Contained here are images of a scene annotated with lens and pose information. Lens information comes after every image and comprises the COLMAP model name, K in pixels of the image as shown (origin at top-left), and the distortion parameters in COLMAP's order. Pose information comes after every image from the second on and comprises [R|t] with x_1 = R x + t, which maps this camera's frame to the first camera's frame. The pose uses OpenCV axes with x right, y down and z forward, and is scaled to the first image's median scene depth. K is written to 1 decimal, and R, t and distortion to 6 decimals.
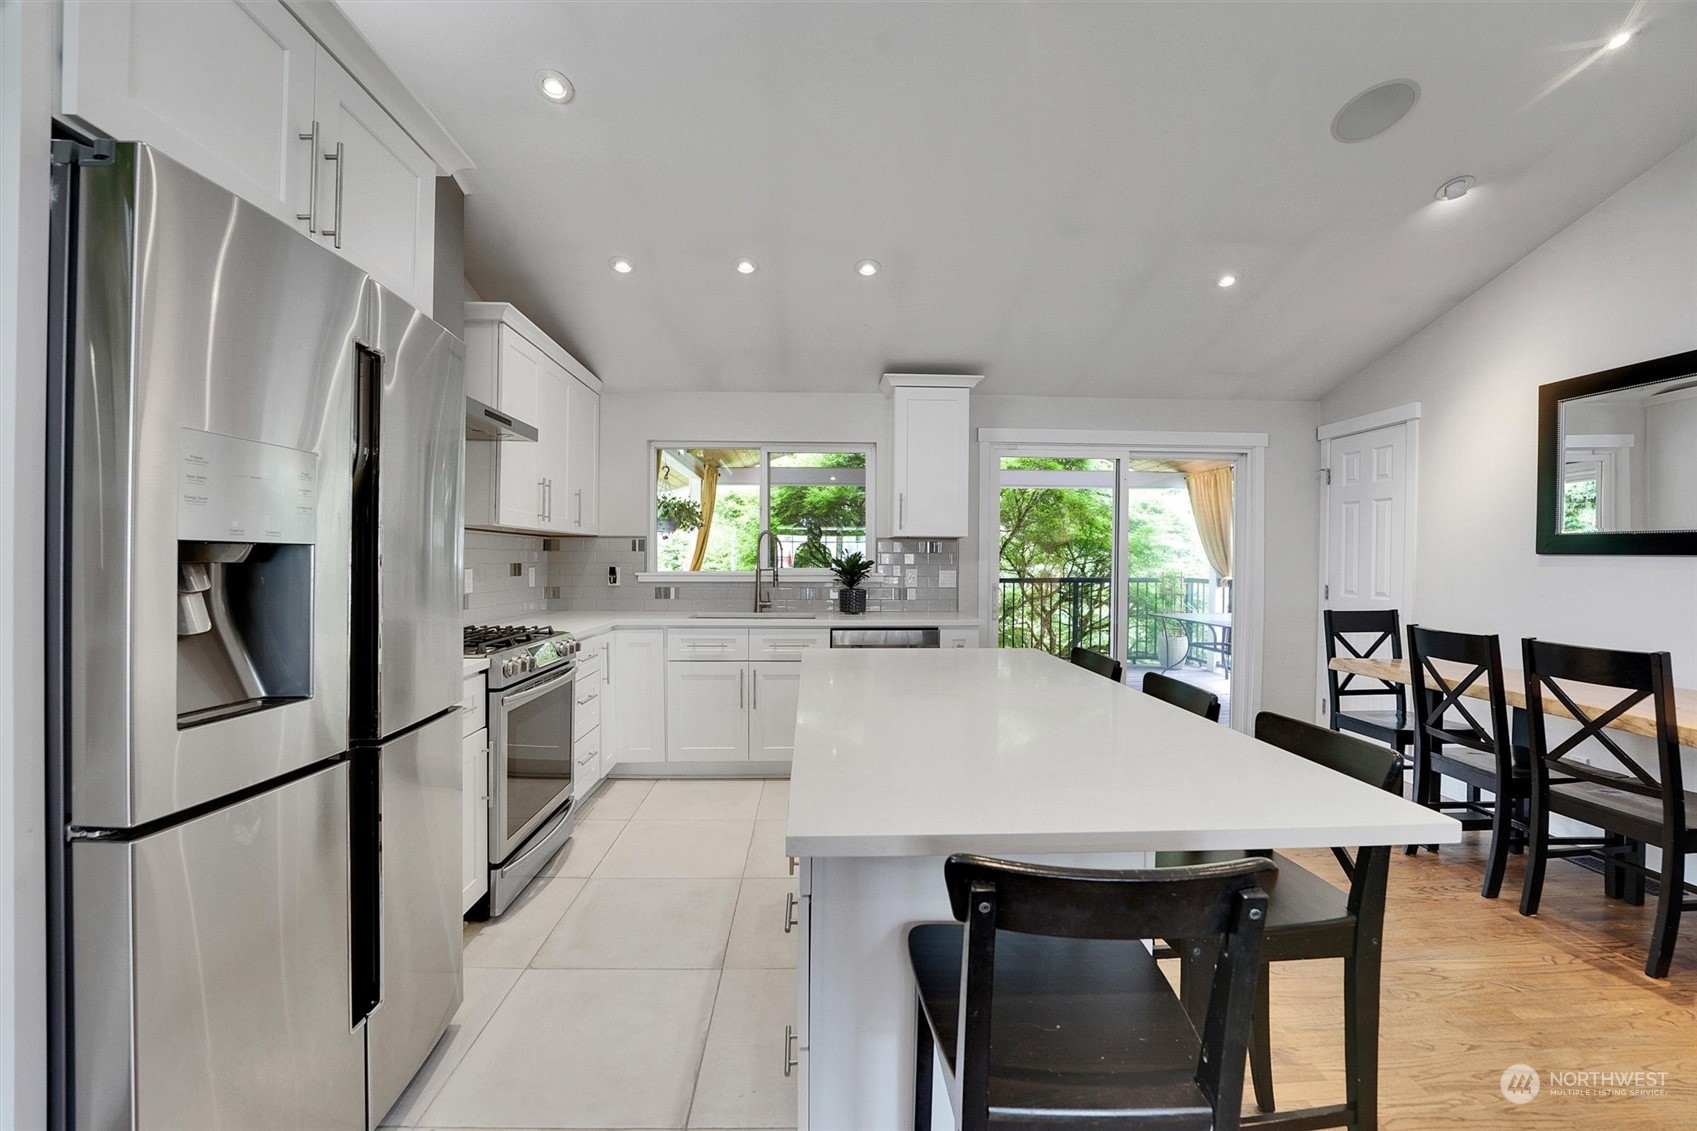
lens RADIAL K [[693.3, 0, 840.2], [0, 693.3, 560.3], [0, 0, 1]] dist [-0.002784, 0.000057]
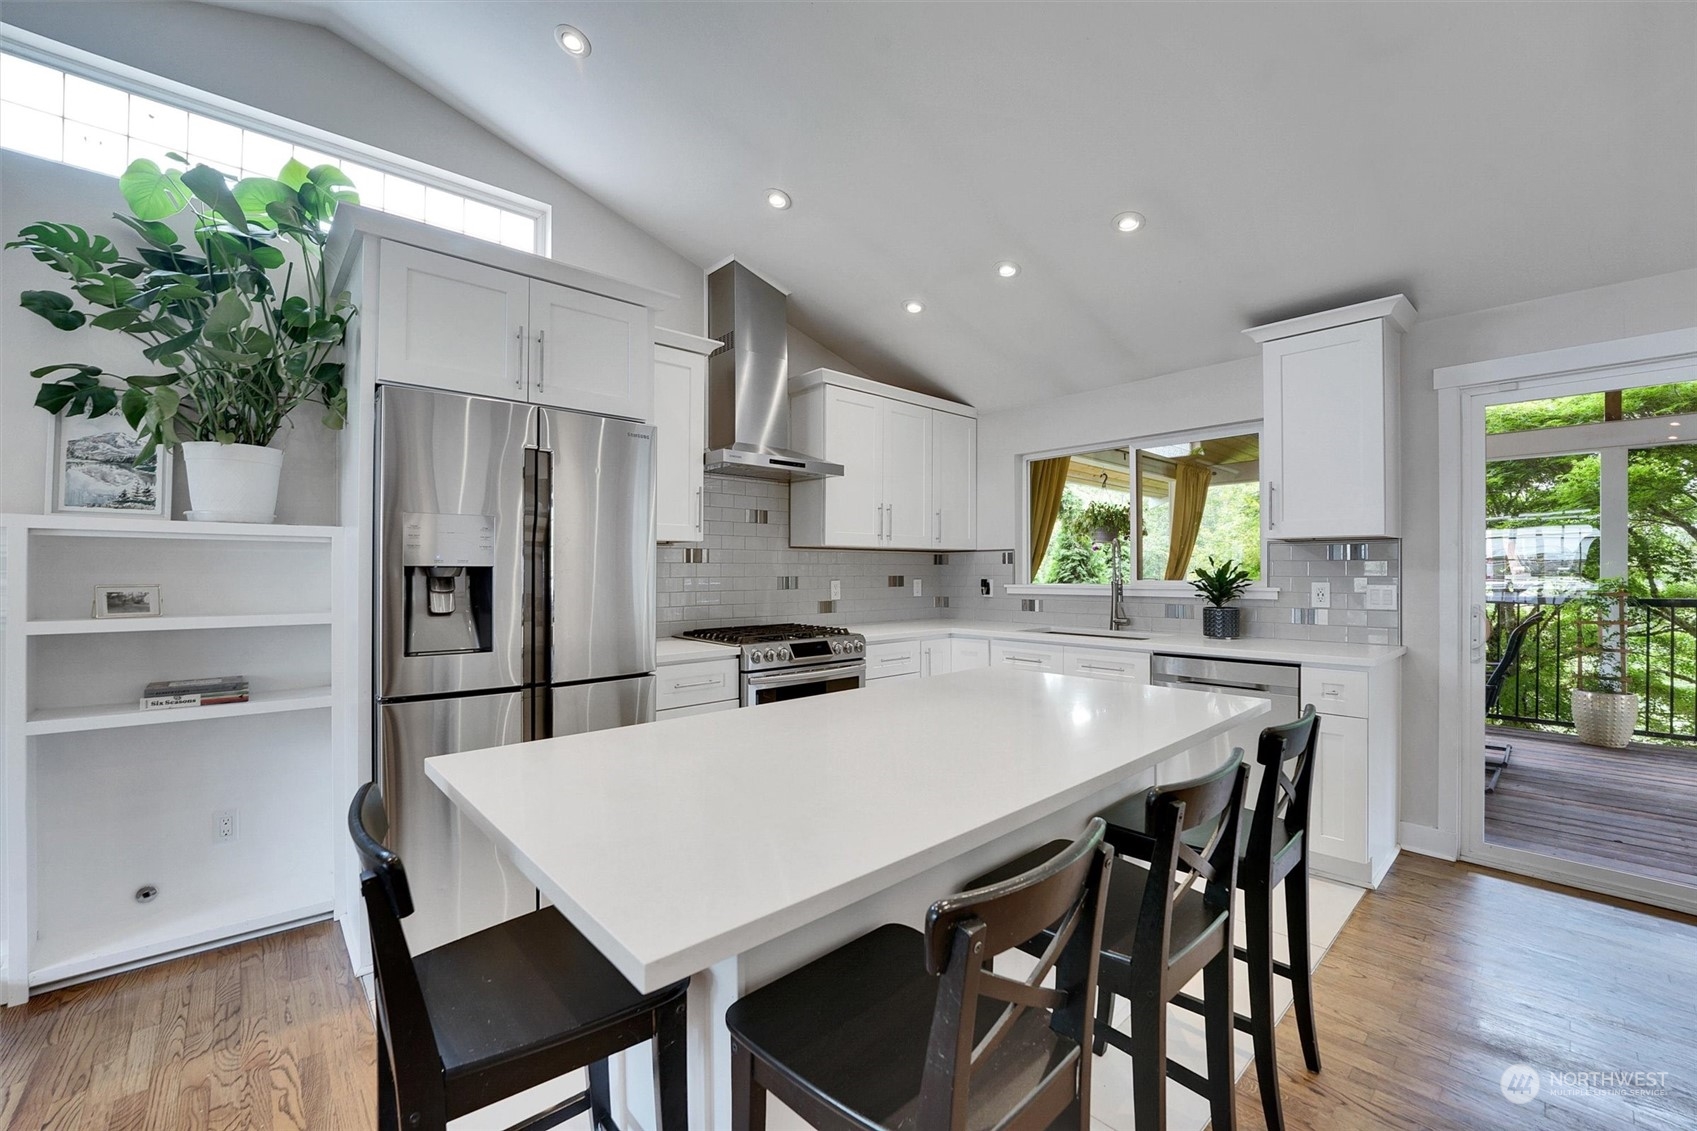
lens RADIAL K [[693.3, 0, 848.5], [0, 693.3, 571.5], [0, 0, 1]] dist [-0.002784, 0.000057]
pose [[0.653757, -0.006913, -0.756673, 0.356590], [0.005525, 0.999975, -0.004362, 0.001213], [0.756685, -0.001328, 0.653779, 0.157019]]
